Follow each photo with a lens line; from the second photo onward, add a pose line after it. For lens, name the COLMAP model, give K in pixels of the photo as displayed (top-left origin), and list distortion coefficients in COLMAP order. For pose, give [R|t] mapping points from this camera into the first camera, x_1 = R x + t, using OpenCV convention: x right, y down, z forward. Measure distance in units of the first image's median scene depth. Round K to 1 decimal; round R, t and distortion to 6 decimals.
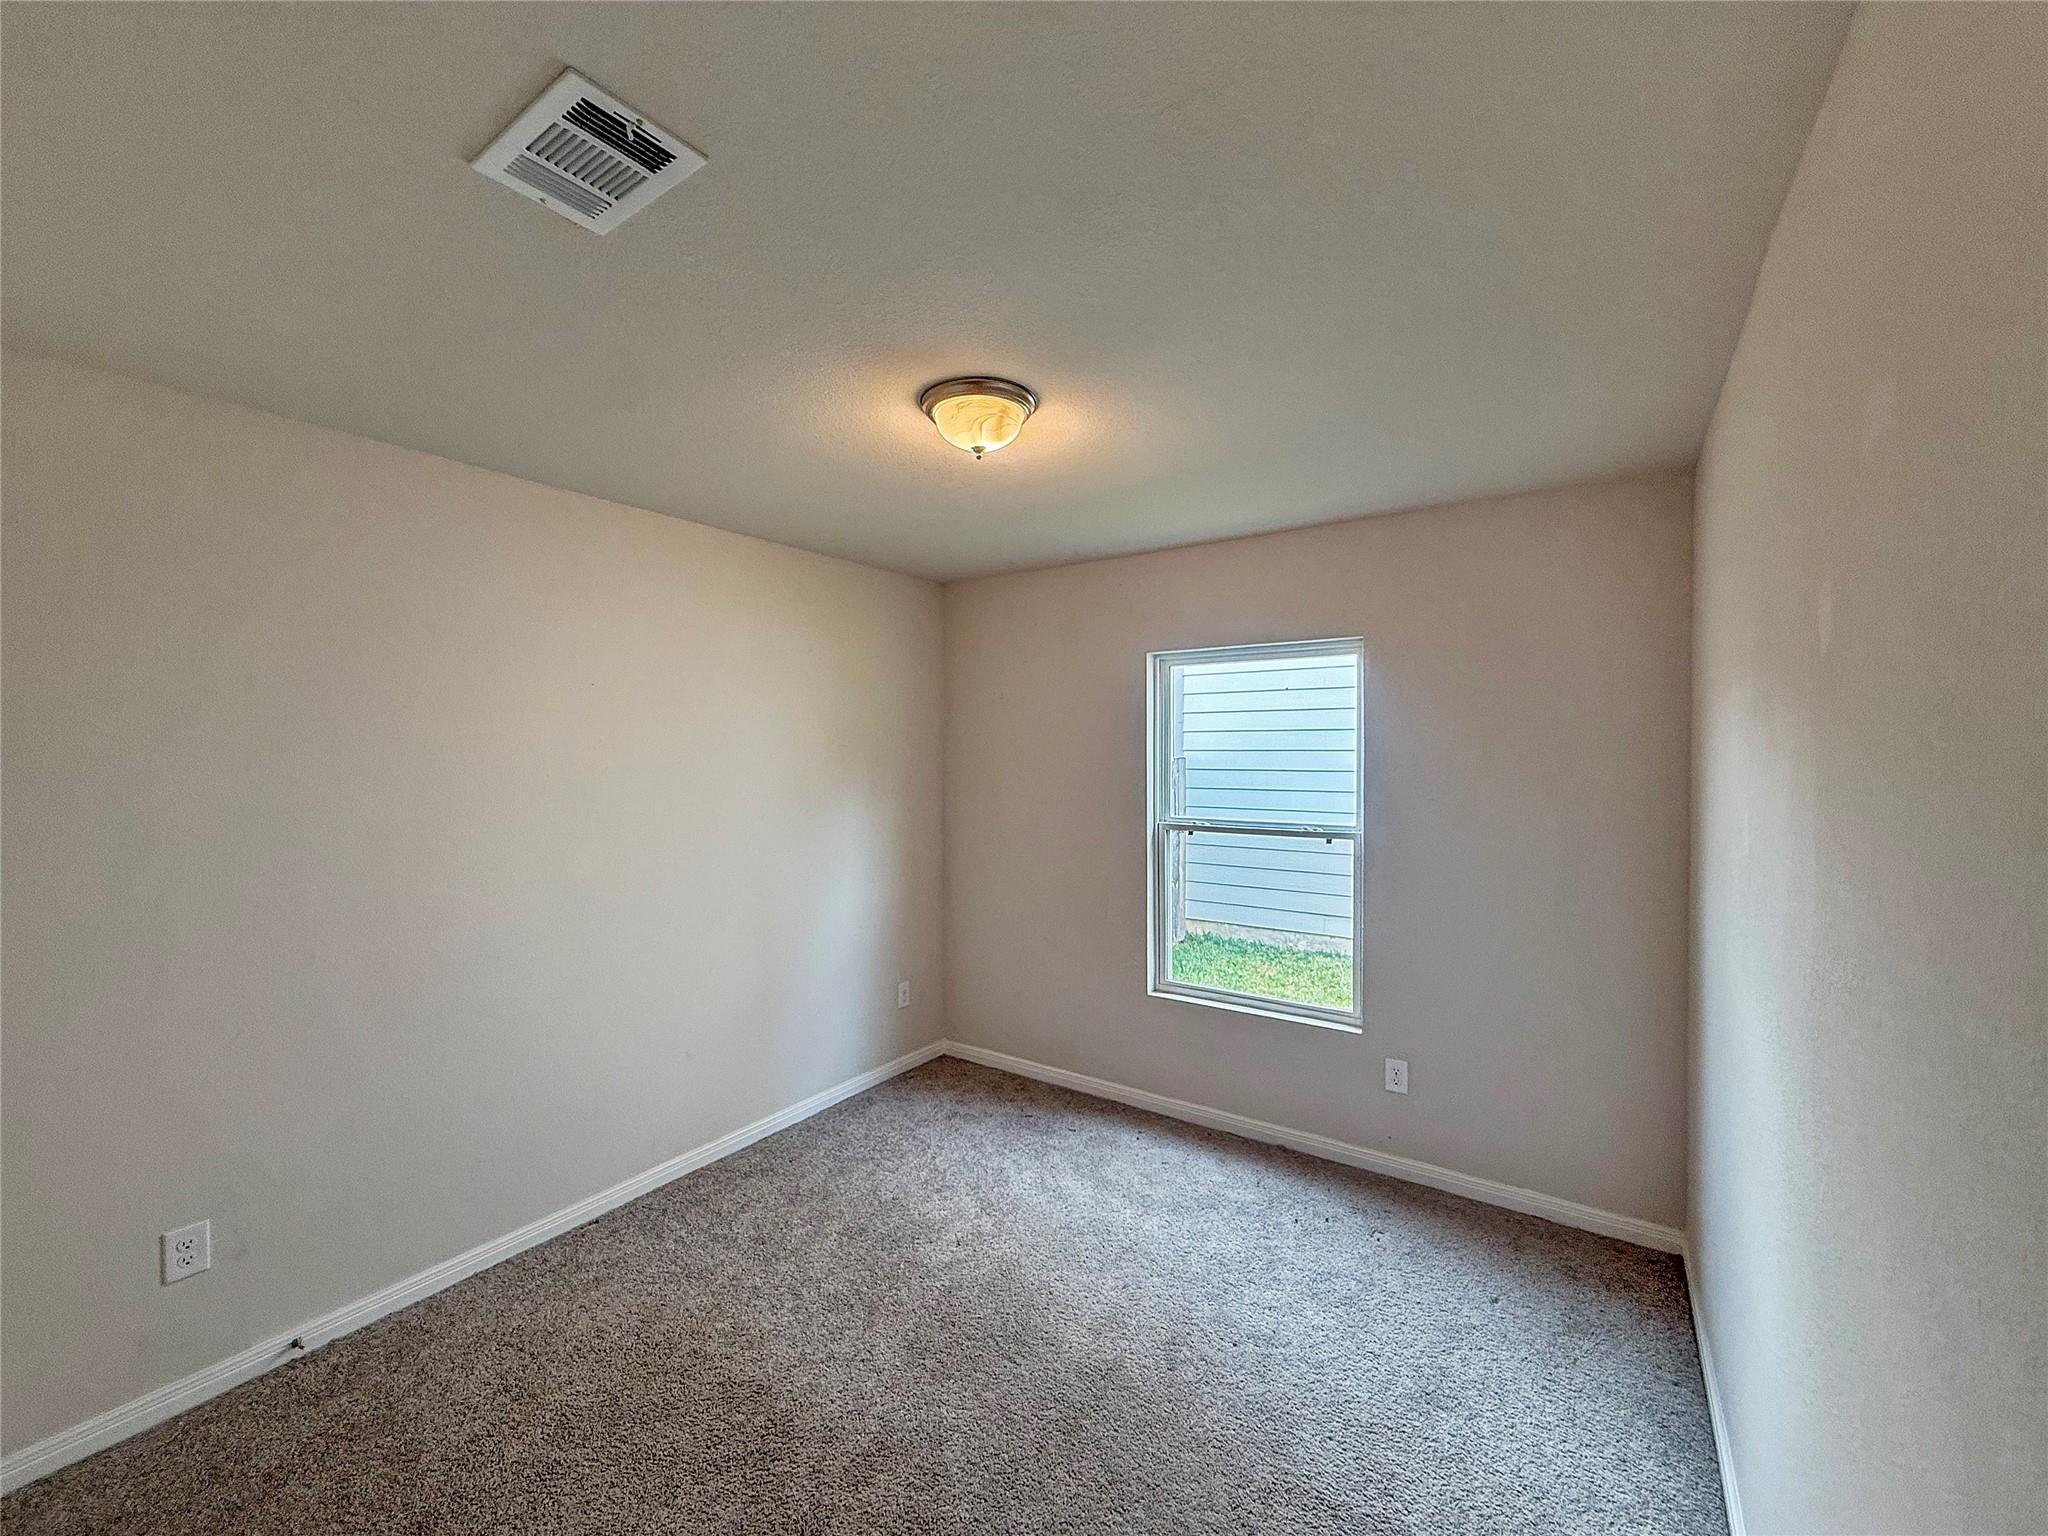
lens RADIAL K [[827.5, 0, 999.6], [0, 827.5, 748.0], [0, 0, 1]] dist [-0.001145, -0.000242]
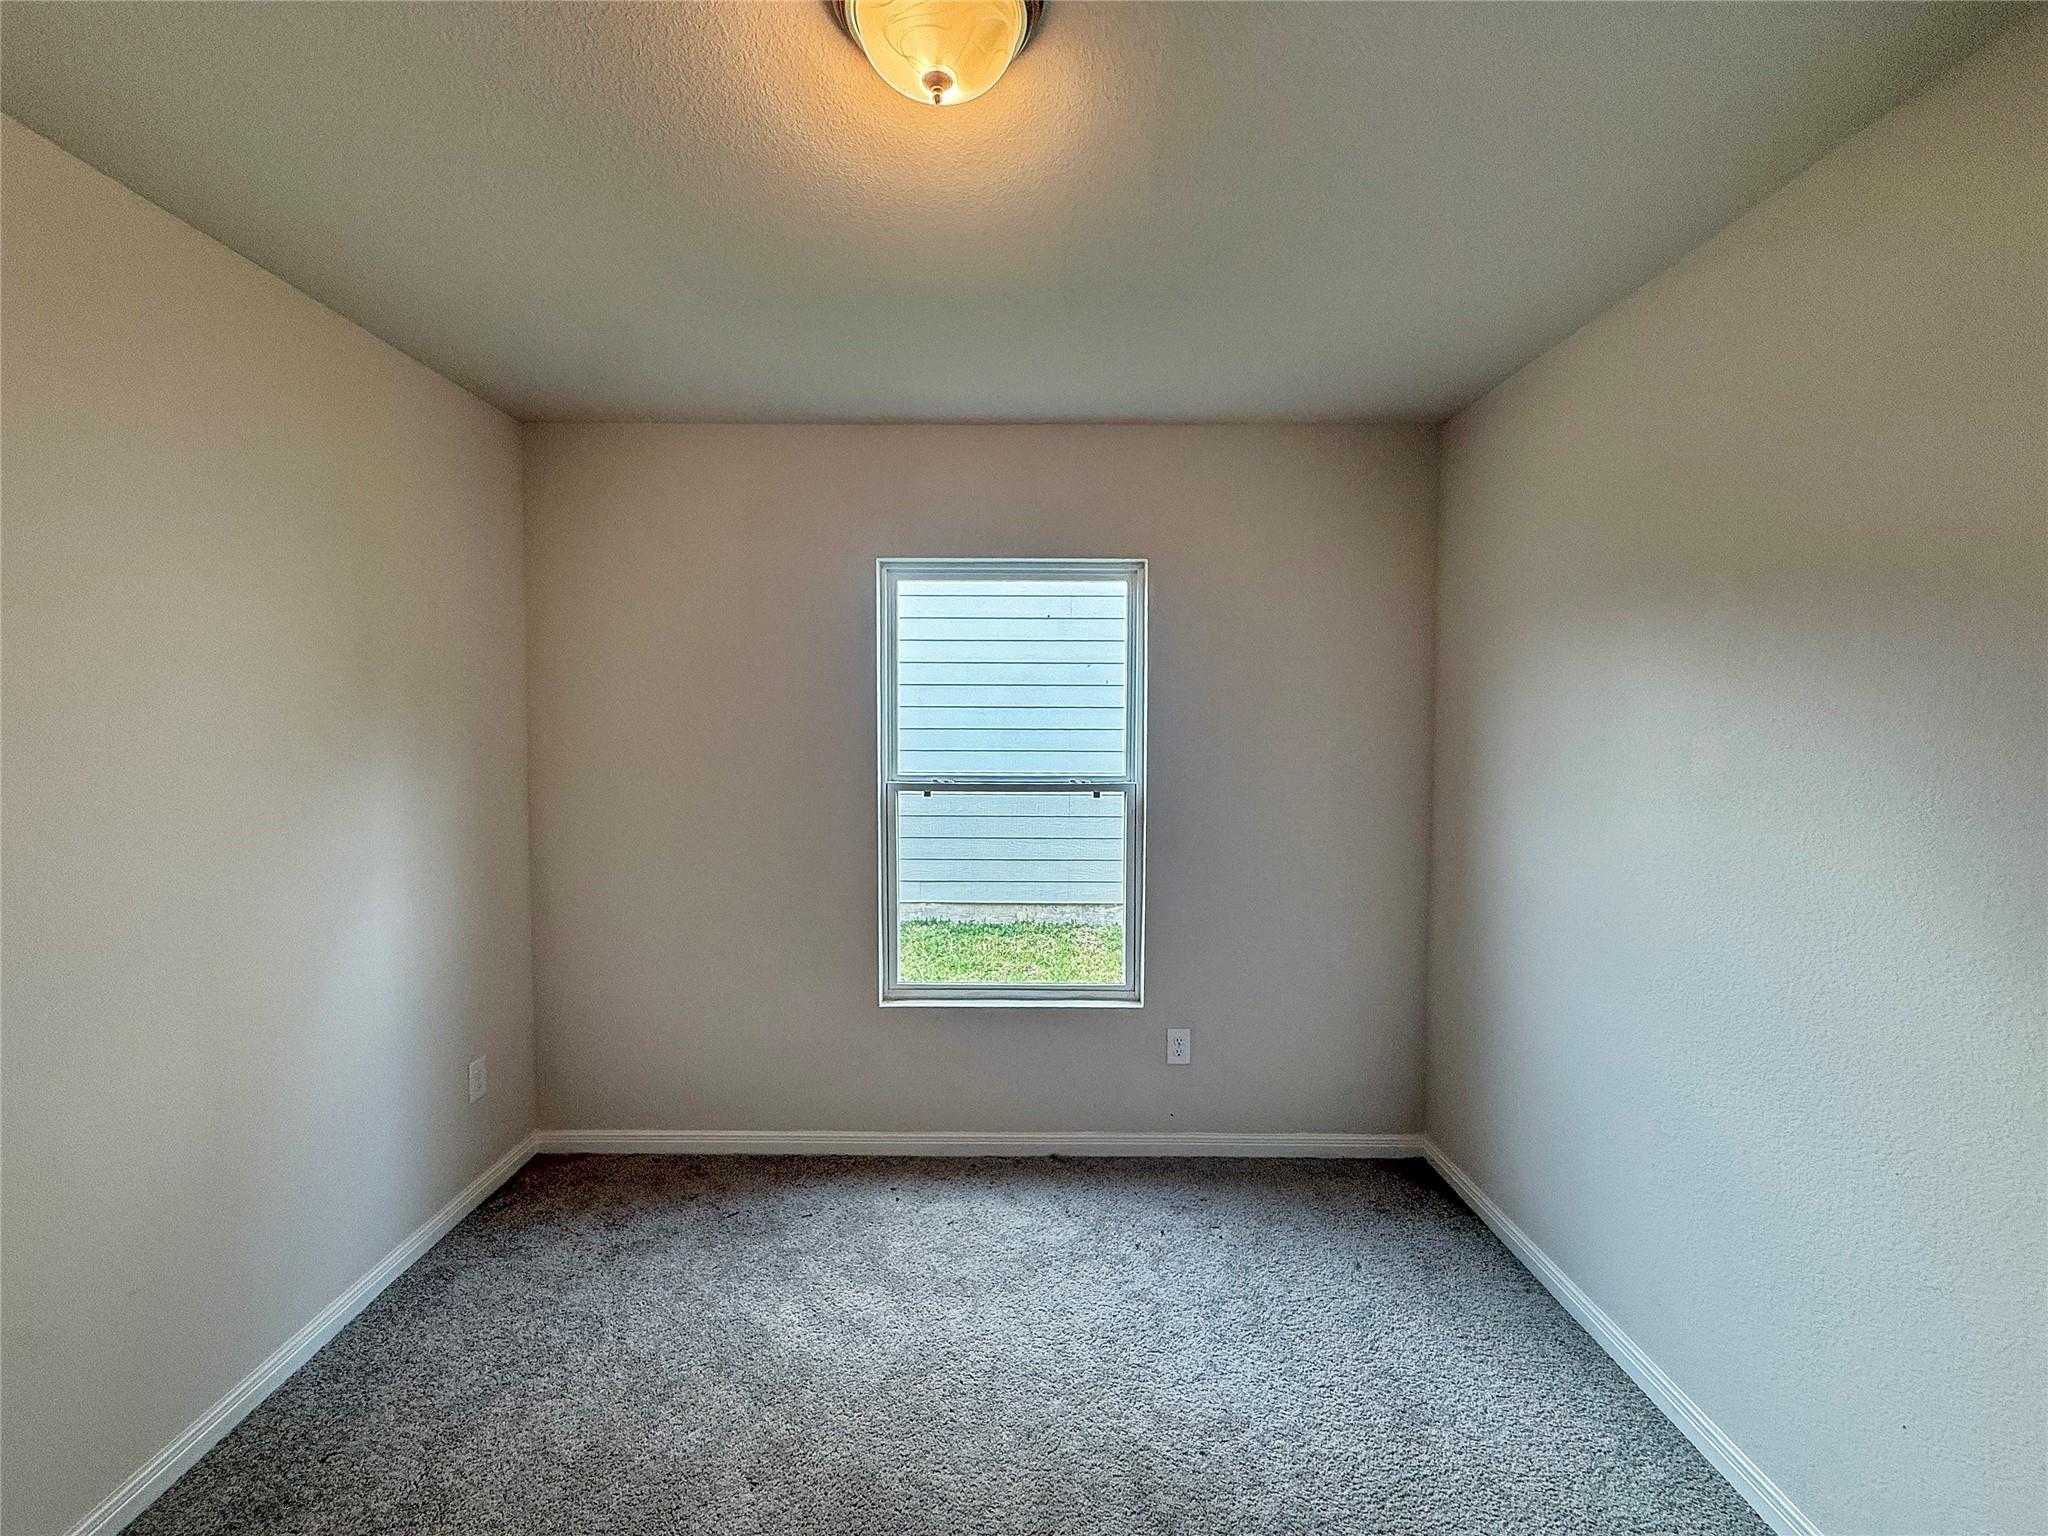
lens RADIAL K [[867.4, 0, 1018.8], [0, 867.4, 747.7], [0, 0, 1]] dist [-0.001100, 0.000203]
pose [[0.811841, -0.012568, 0.583744, -0.199331], [-0.009449, 0.999355, 0.034657, 0.032598], [-0.583802, -0.033652, 0.811198, 0.309418]]
